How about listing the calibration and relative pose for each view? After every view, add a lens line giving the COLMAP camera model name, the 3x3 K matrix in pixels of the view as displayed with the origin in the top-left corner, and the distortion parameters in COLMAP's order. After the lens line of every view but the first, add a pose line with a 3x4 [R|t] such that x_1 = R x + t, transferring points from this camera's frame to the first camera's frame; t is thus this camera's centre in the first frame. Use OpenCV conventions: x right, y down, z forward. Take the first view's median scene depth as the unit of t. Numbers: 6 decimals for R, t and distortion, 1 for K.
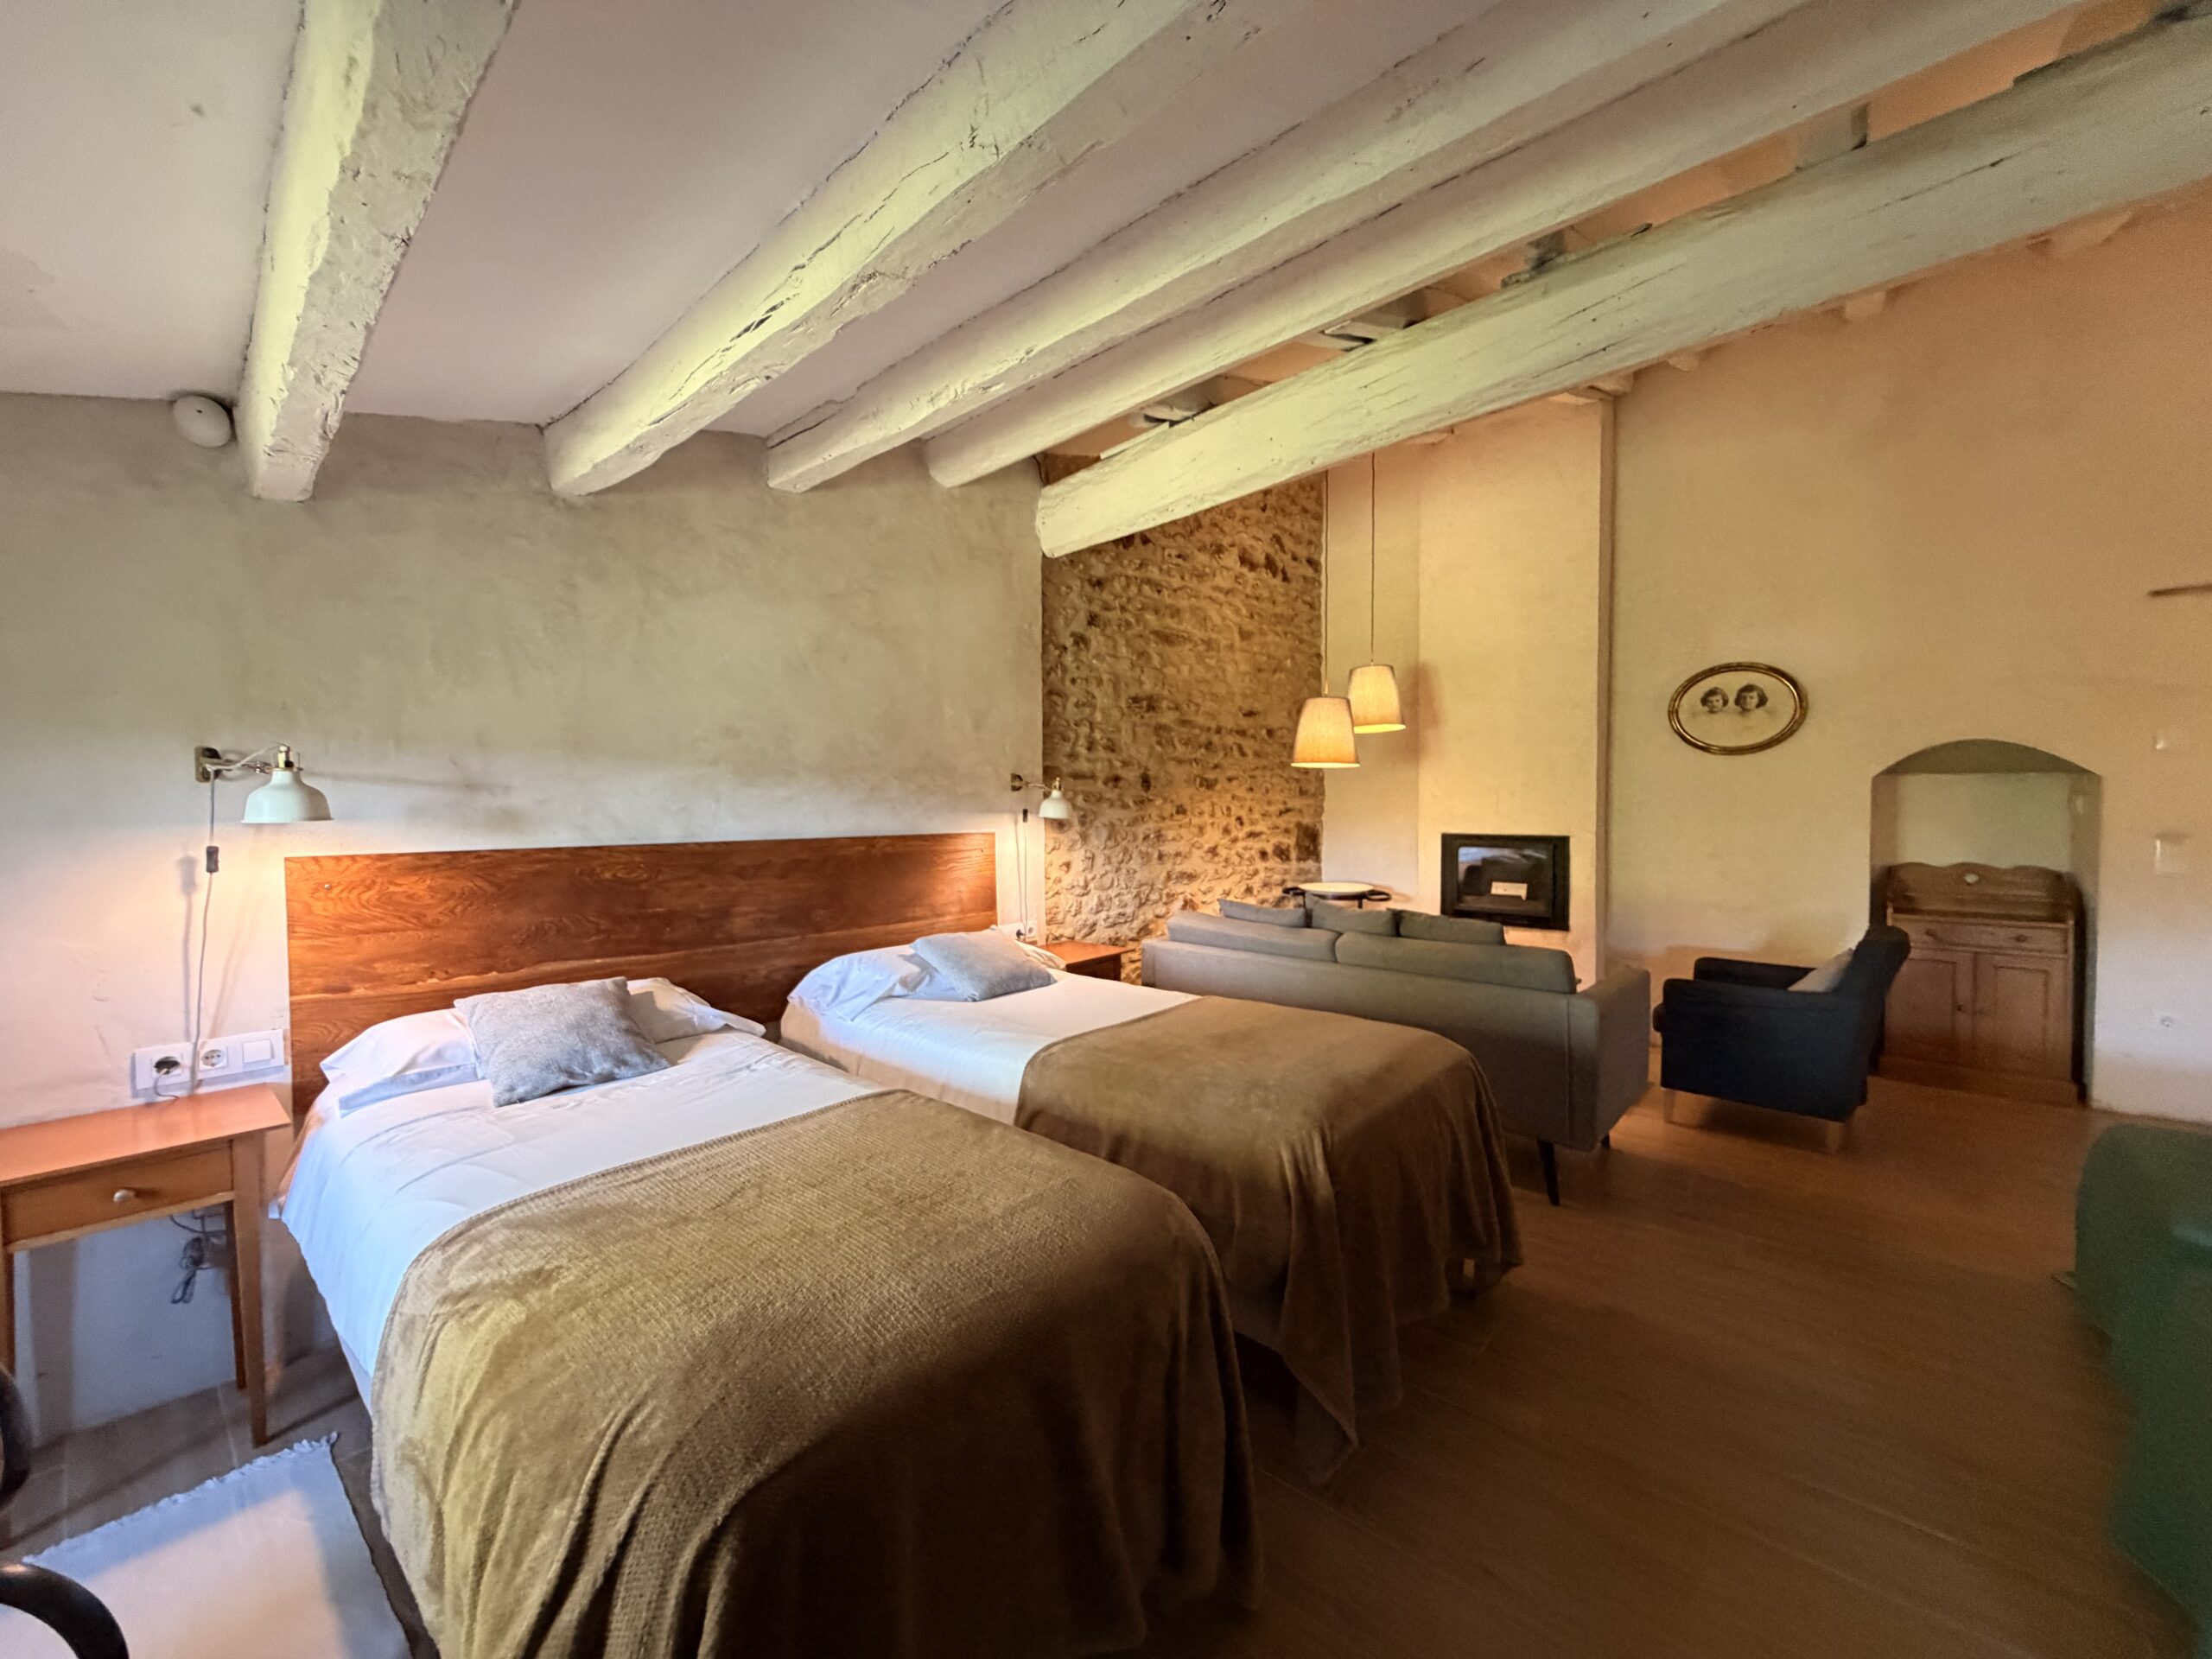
lens RADIAL K [[884.0, 0, 1103.2], [0, 884.0, 829.2], [0, 0, 1]] dist [-0.000509, 0.000290]
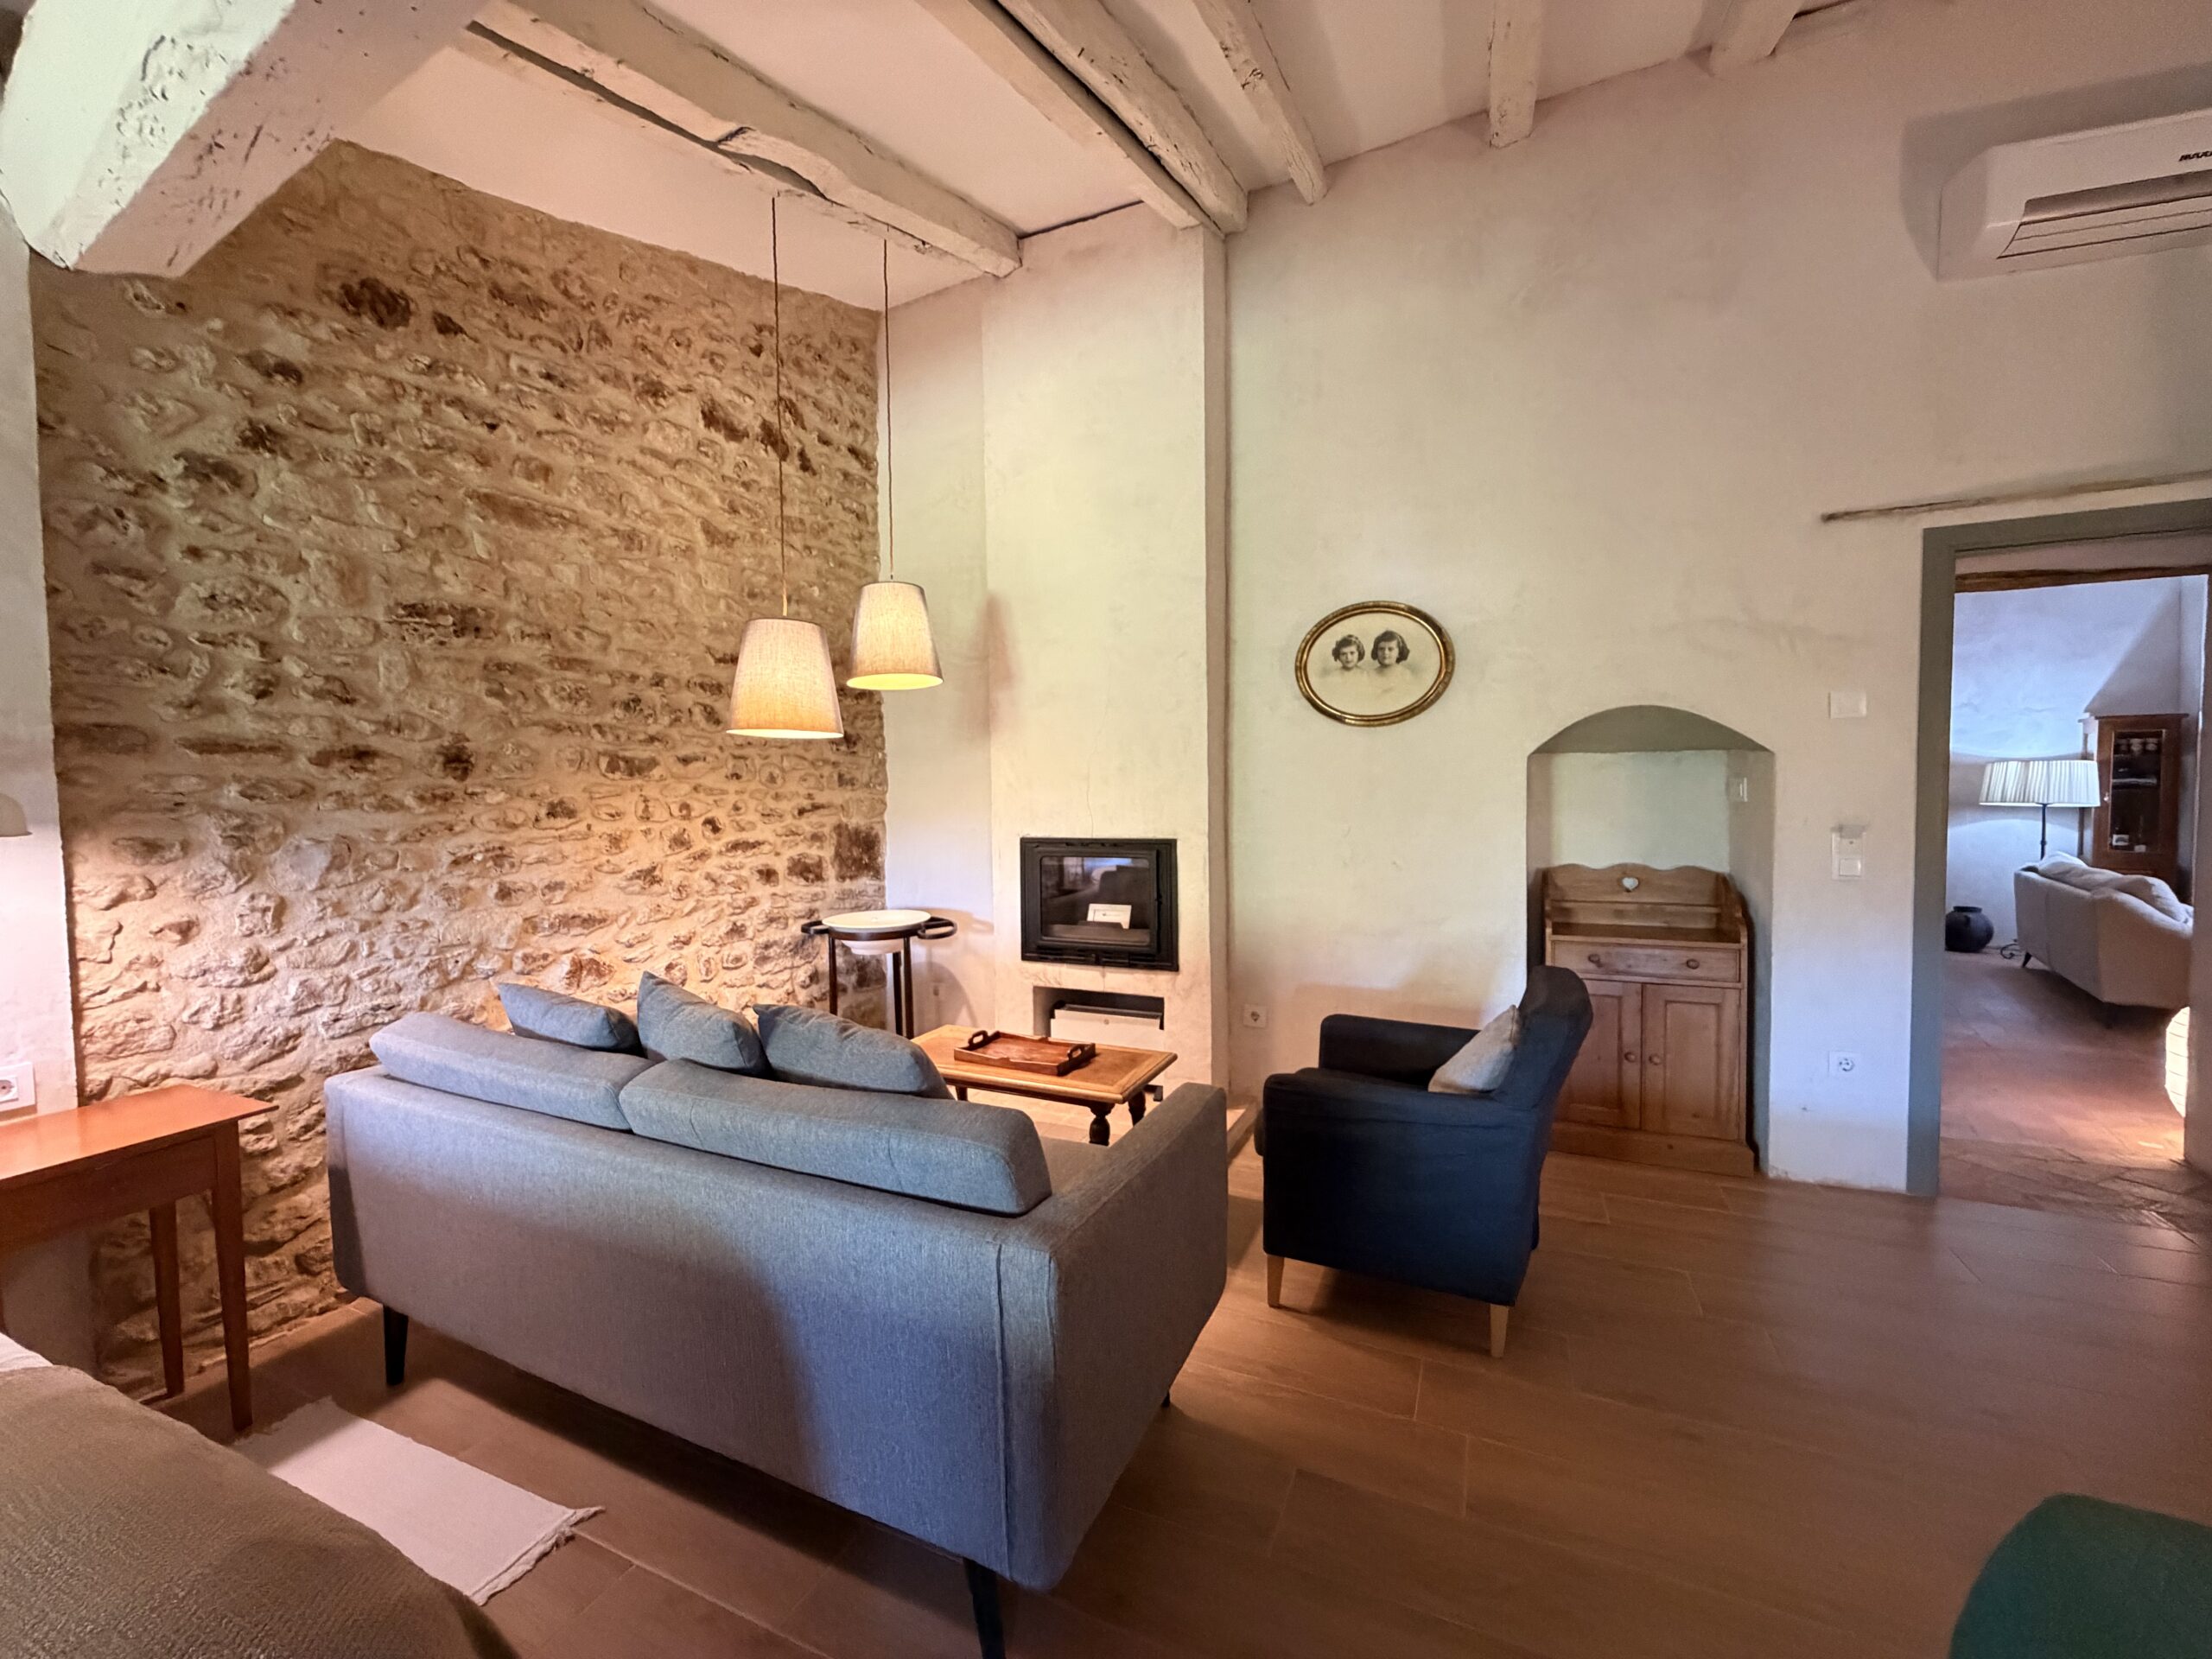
lens RADIAL K [[884.0, 0, 1106.9], [0, 884.0, 828.0], [0, 0, 1]] dist [-0.000509, 0.000290]
pose [[0.956058, -0.019793, 0.292507, 0.280032], [0.018113, 0.999800, 0.008451, -0.008890], [-0.292616, -0.002782, 0.956226, 0.352287]]
